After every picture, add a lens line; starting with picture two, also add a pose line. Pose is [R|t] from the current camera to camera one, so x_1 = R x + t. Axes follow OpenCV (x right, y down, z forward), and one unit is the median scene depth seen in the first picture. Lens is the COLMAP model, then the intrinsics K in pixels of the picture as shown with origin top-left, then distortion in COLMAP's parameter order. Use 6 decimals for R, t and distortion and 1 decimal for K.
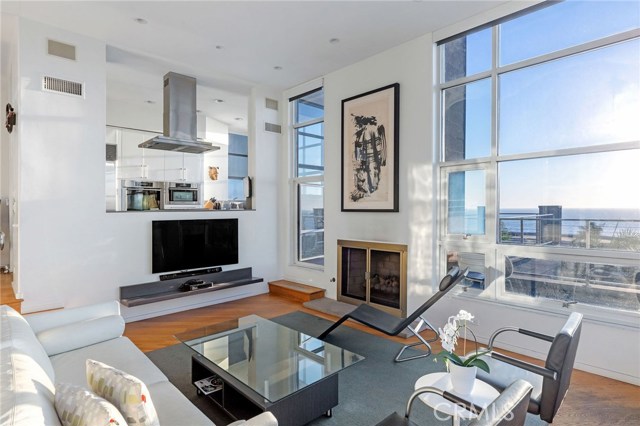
lens RADIAL K [[343.9, 0, 318.6], [0, 343.9, 211.4], [0, 0, 1]] dist [-0.002053, -0.000747]
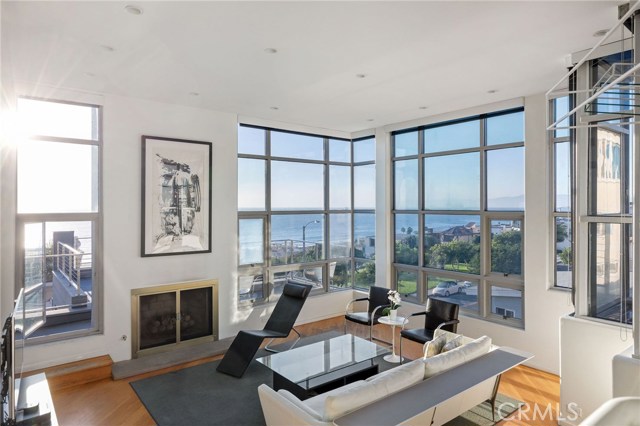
lens RADIAL K [[405.5, 0, 326.4], [0, 405.5, 204.2], [0, 0, 1]] dist [-0.000091, 0.000985]
pose [[0.090569, 0.012268, 0.995815, -1.029154], [0.010560, 0.999856, -0.013278, -0.129113], [-0.995834, 0.011718, 0.090426, 0.446552]]
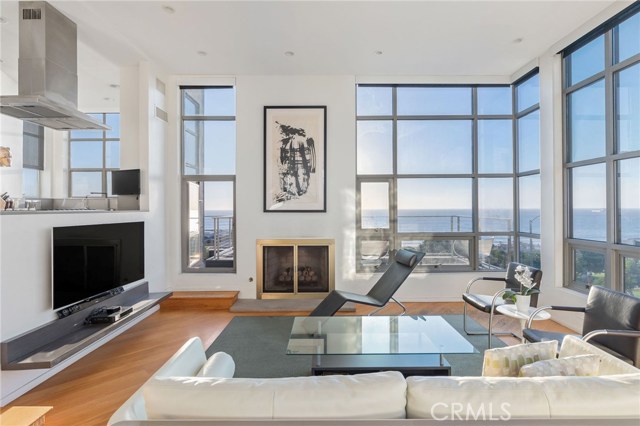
lens RADIAL K [[319.6, 0, 320.6], [0, 319.6, 208.8], [0, 0, 1]] dist [-0.003679, -0.000578]
pose [[0.696171, 0.003373, 0.717869, -0.546262], [0.005990, 0.999927, -0.010508, 0.001103], [-0.717851, 0.011615, 0.696099, 0.216668]]
